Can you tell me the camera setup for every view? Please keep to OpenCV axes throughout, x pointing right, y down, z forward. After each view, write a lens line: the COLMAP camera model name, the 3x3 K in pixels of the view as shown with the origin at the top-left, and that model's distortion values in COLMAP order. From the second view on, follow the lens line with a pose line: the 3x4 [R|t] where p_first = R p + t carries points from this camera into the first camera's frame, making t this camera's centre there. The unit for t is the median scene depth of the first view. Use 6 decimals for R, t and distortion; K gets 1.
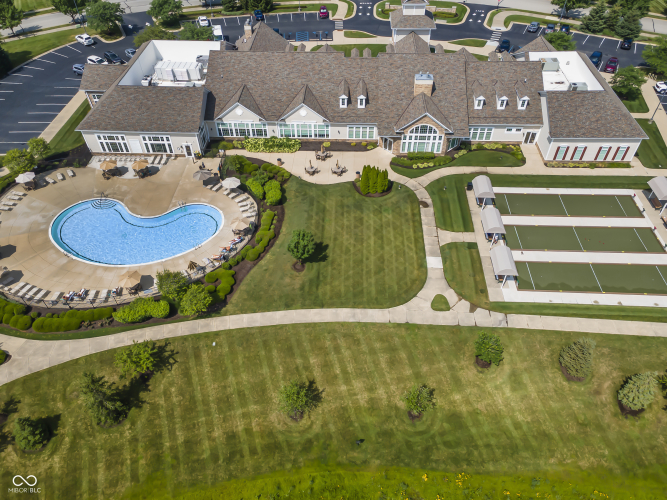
lens RADIAL K [[488.0, 0, 333.0], [0, 488.0, 249.5], [0, 0, 1]] dist [0.032319, 0.026880]
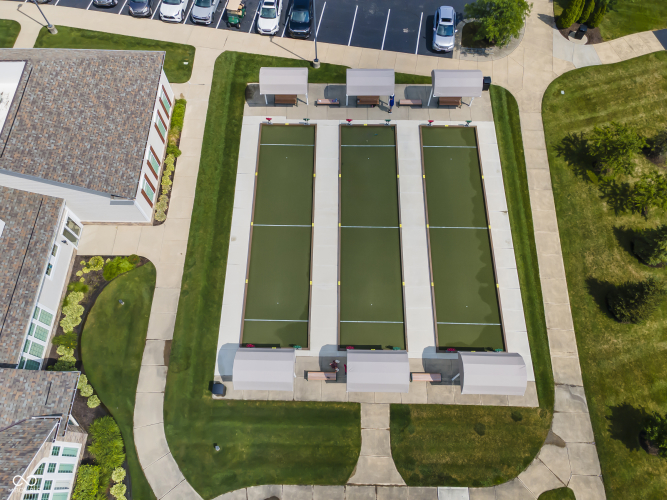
lens RADIAL K [[488.0, 0, 332.8], [0, 488.0, 250.3], [0, 0, 1]] dist [0.032319, 0.026880]
pose [[-0.033167, -0.903780, 0.426711, 0.199182], [0.706047, 0.280995, 0.650030, -0.387625], [-0.707387, 0.322838, 0.628791, 0.602328]]
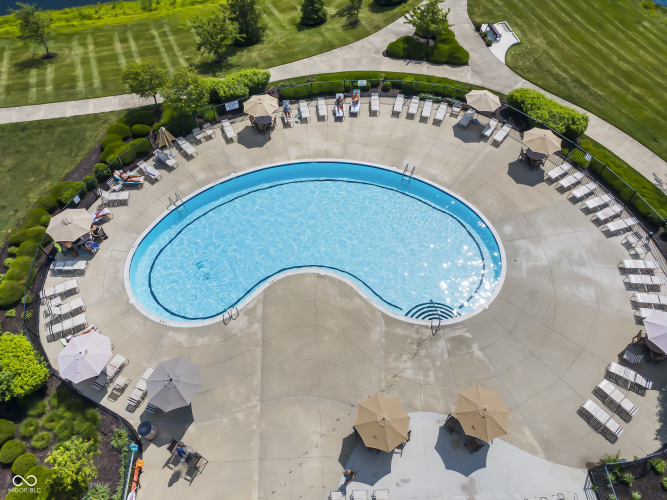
lens RADIAL K [[488.0, 0, 332.8], [0, 488.0, 249.0], [0, 0, 1]] dist [0.032319, 0.026880]
pose [[-0.995191, 0.086193, -0.046529, -0.372792], [-0.061998, -0.186535, 0.980490, -0.466170], [0.075832, 0.978660, 0.190981, 0.862411]]
